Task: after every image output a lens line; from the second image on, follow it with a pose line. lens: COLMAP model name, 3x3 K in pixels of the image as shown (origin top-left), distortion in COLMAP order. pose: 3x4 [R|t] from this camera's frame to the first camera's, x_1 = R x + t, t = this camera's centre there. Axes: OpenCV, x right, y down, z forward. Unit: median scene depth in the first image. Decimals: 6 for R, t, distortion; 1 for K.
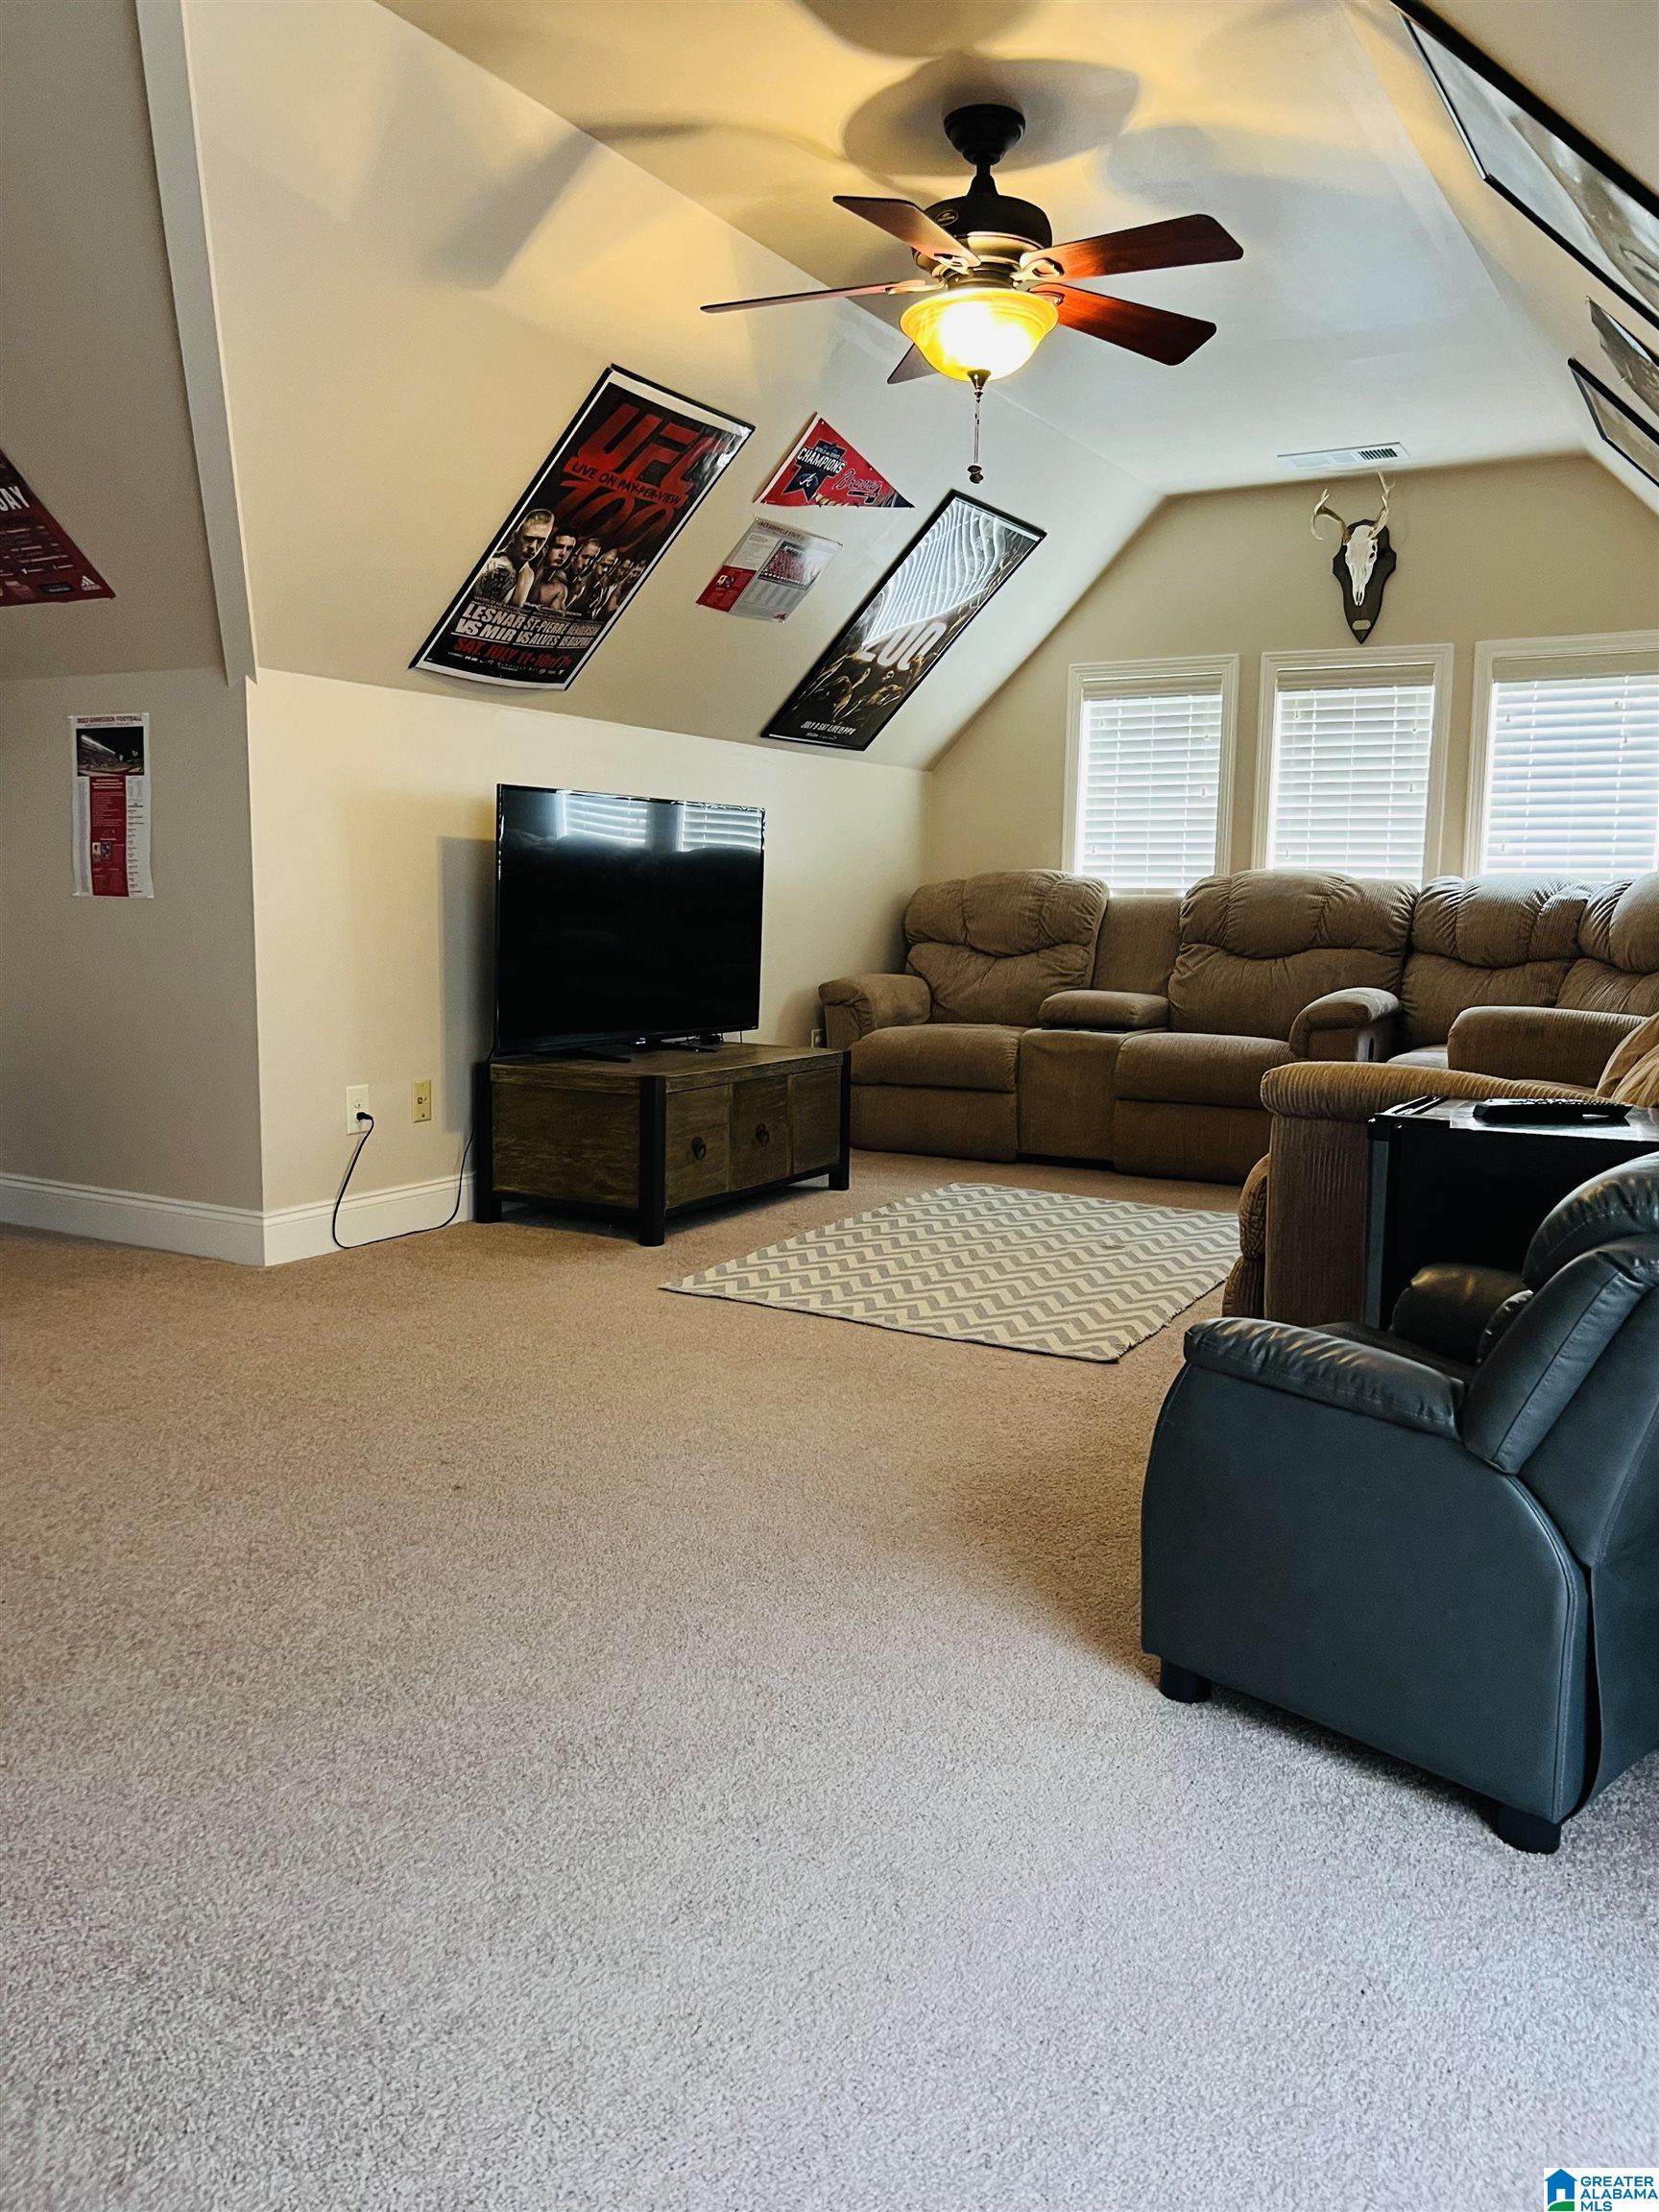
lens RADIAL K [[1692.3, 0, 829.2], [0, 1692.3, 1105.8], [0, 0, 1]] dist [0.051517, -0.061667]
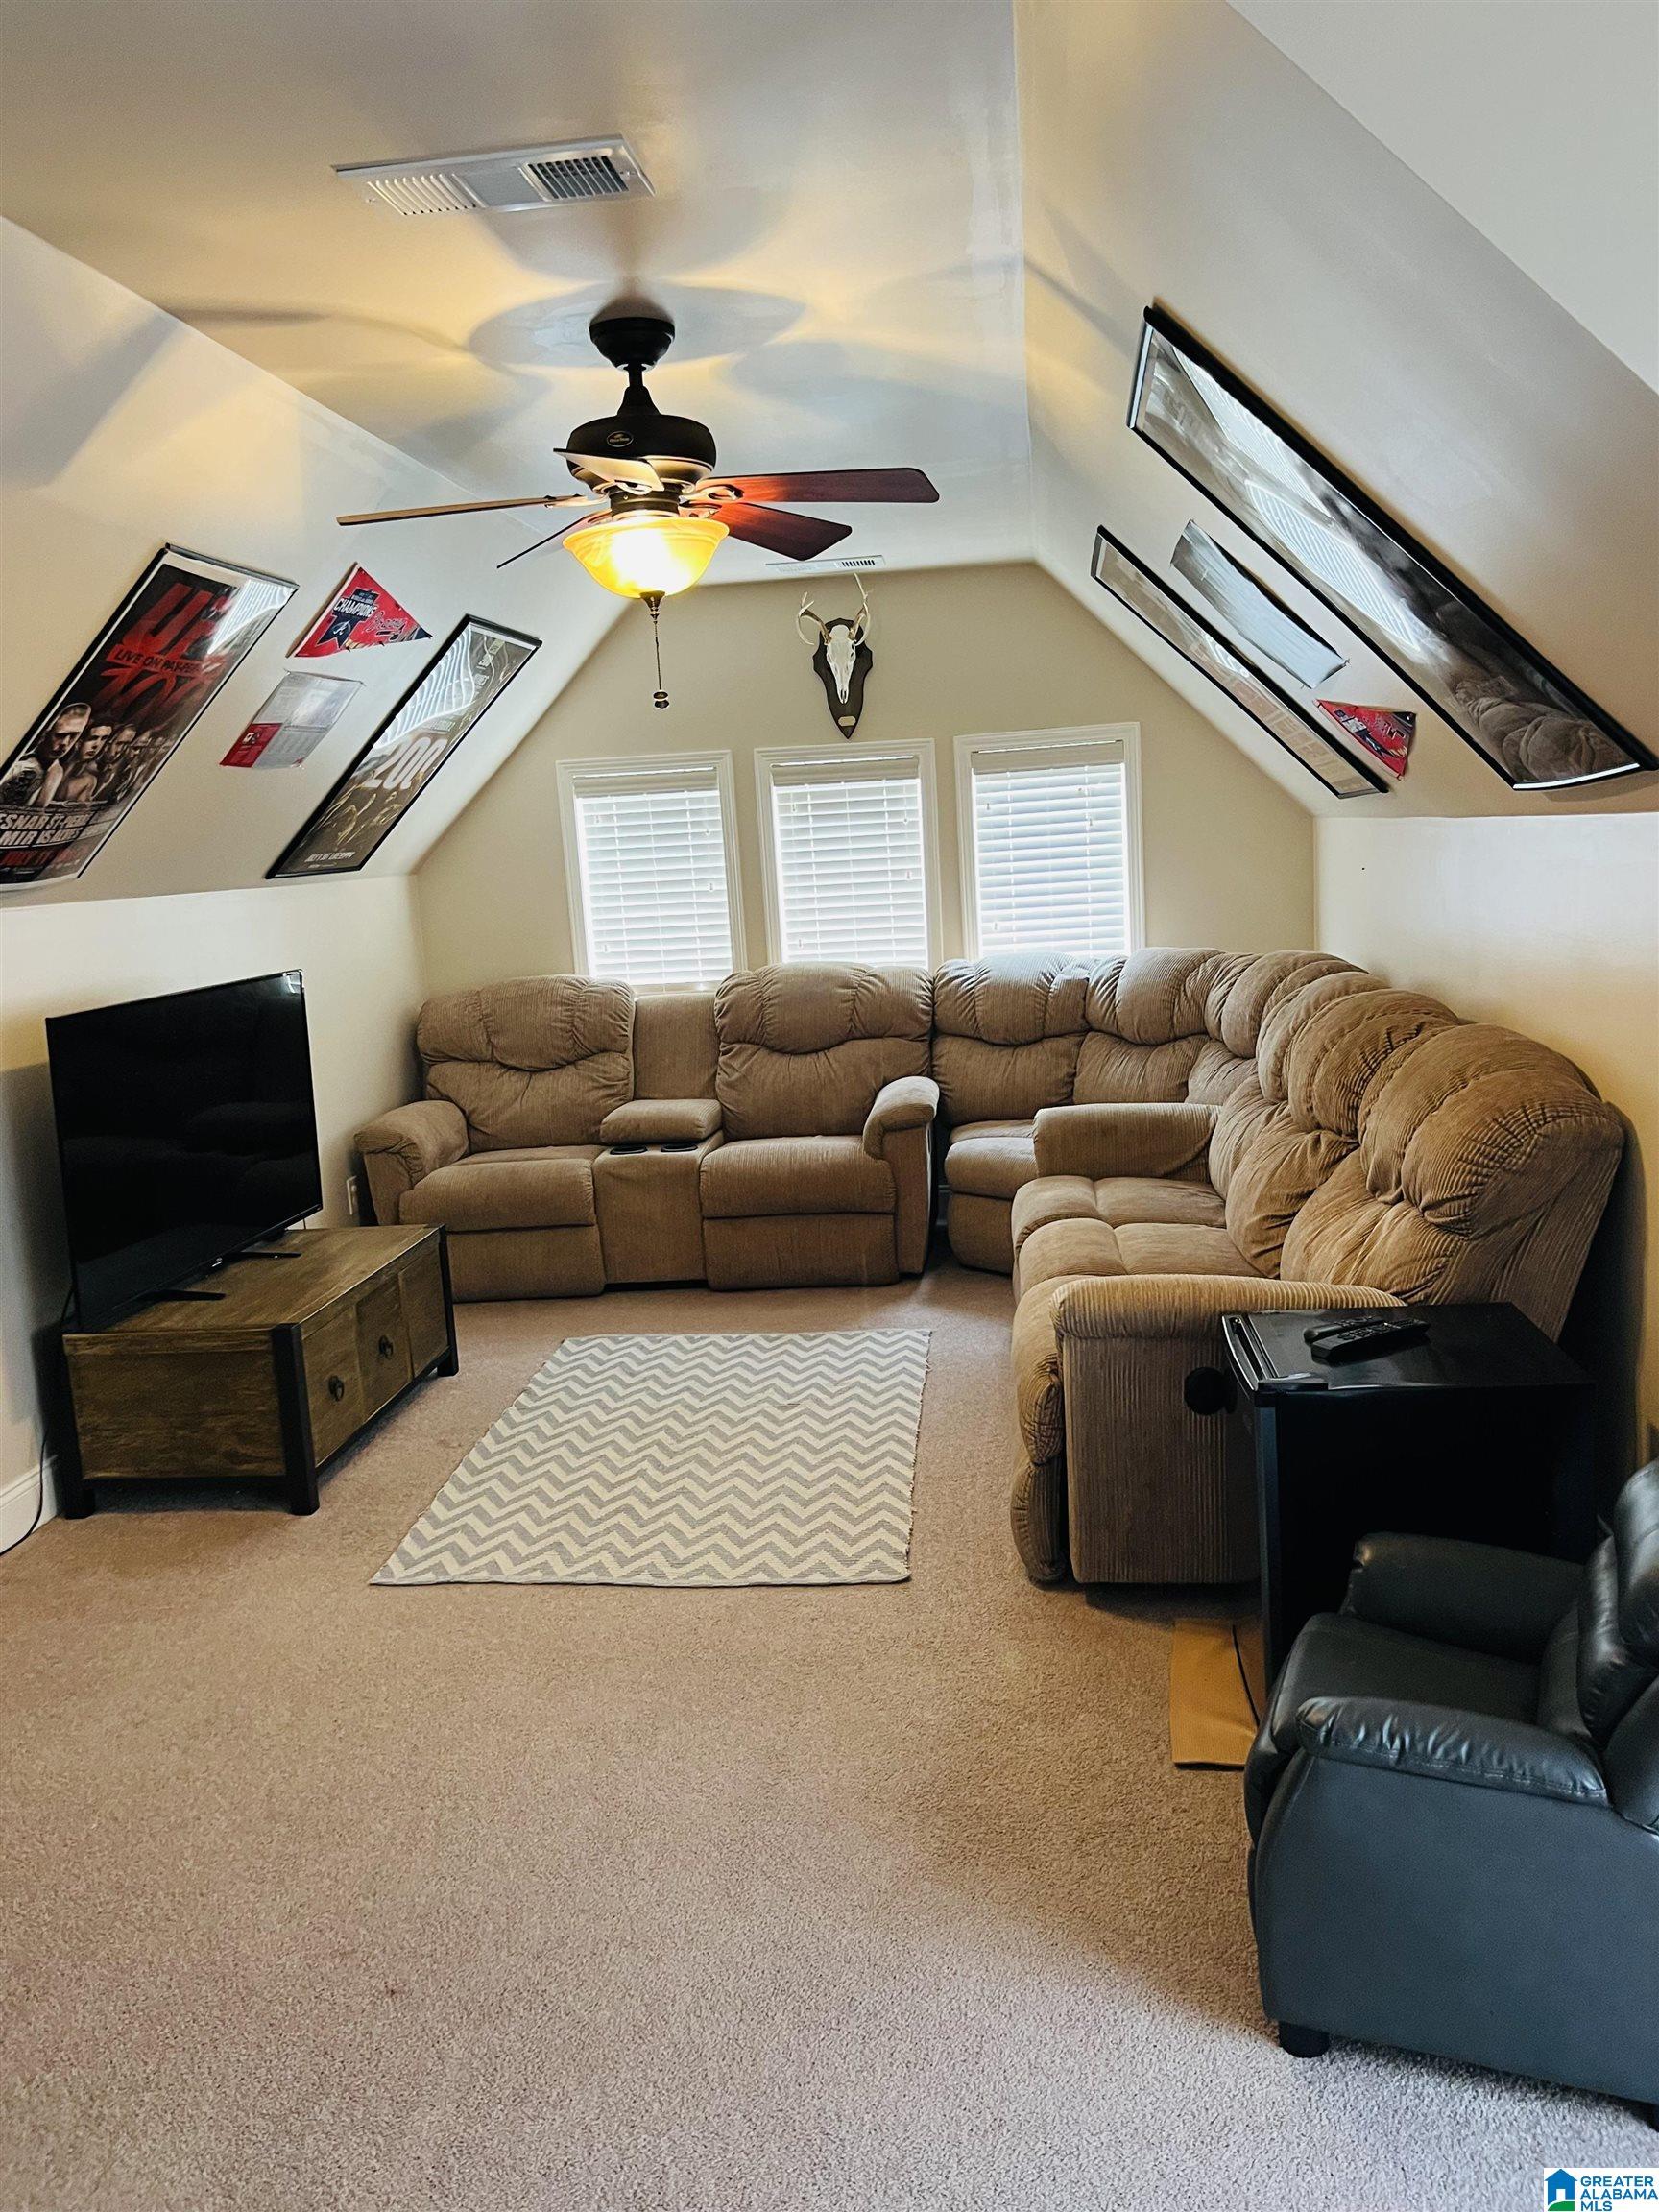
lens RADIAL K [[1692.3, 0, 833.6], [0, 1692.3, 1114.9], [0, 0, 1]] dist [0.051517, -0.061667]
pose [[0.910986, -0.136883, 0.389060, -0.140998], [0.123922, 0.990575, 0.058350, -0.115644], [-0.393380, -0.004943, 0.919363, 0.058153]]
